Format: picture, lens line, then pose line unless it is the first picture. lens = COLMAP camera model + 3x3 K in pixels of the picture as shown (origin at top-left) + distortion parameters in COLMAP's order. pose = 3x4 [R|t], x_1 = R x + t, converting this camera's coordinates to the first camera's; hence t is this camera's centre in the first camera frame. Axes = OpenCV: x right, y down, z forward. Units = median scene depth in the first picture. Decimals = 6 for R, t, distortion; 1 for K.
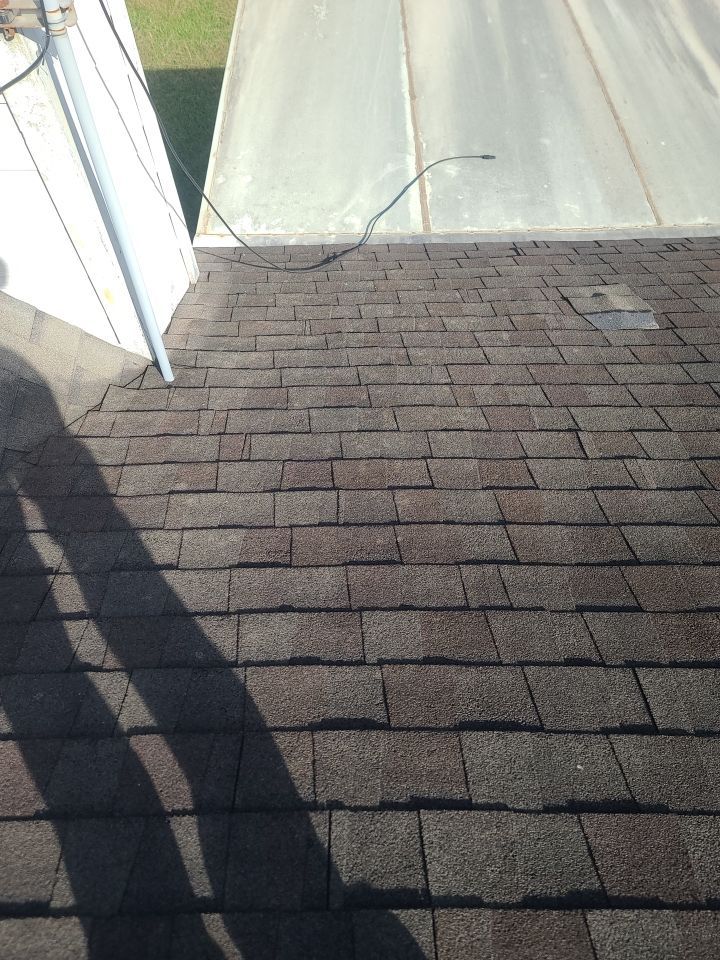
lens RADIAL K [[380.5, 0, 360.0], [0, 380.5, 480.0], [0, 0, 1]] dist [0.024547, -0.005060]
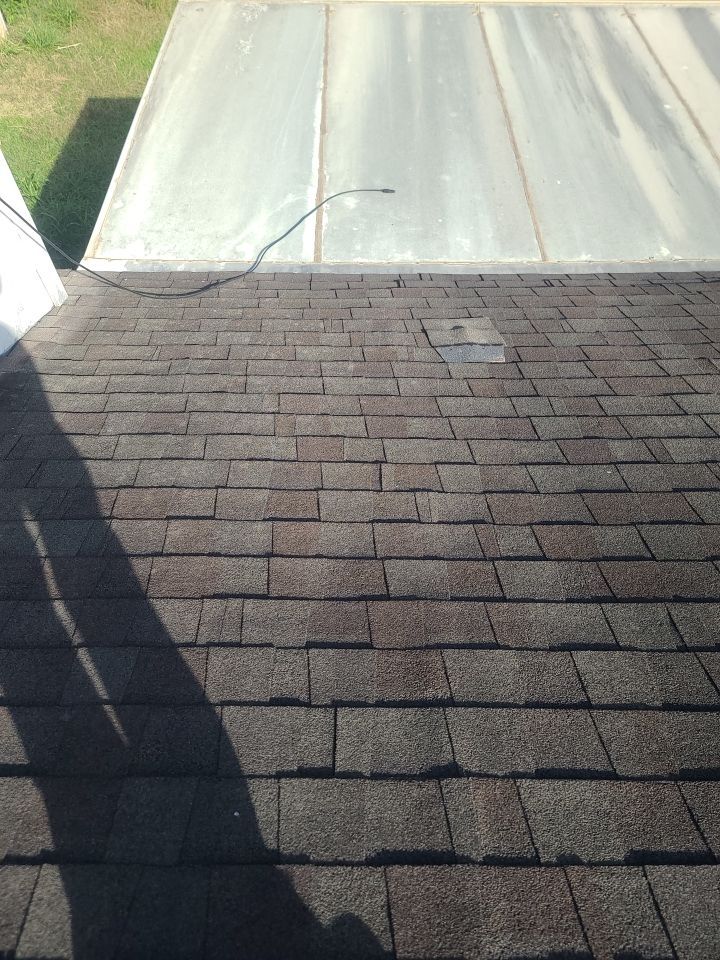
lens RADIAL K [[388.8, 0, 360.1], [0, 388.8, 493.7], [0, 0, 1]] dist [0.020477, -0.000027]
pose [[0.999858, 0.014504, 0.008570, 0.314226], [-0.014196, 0.999289, -0.034919, -0.007427], [-0.009071, 0.034793, 0.999353, -0.001628]]
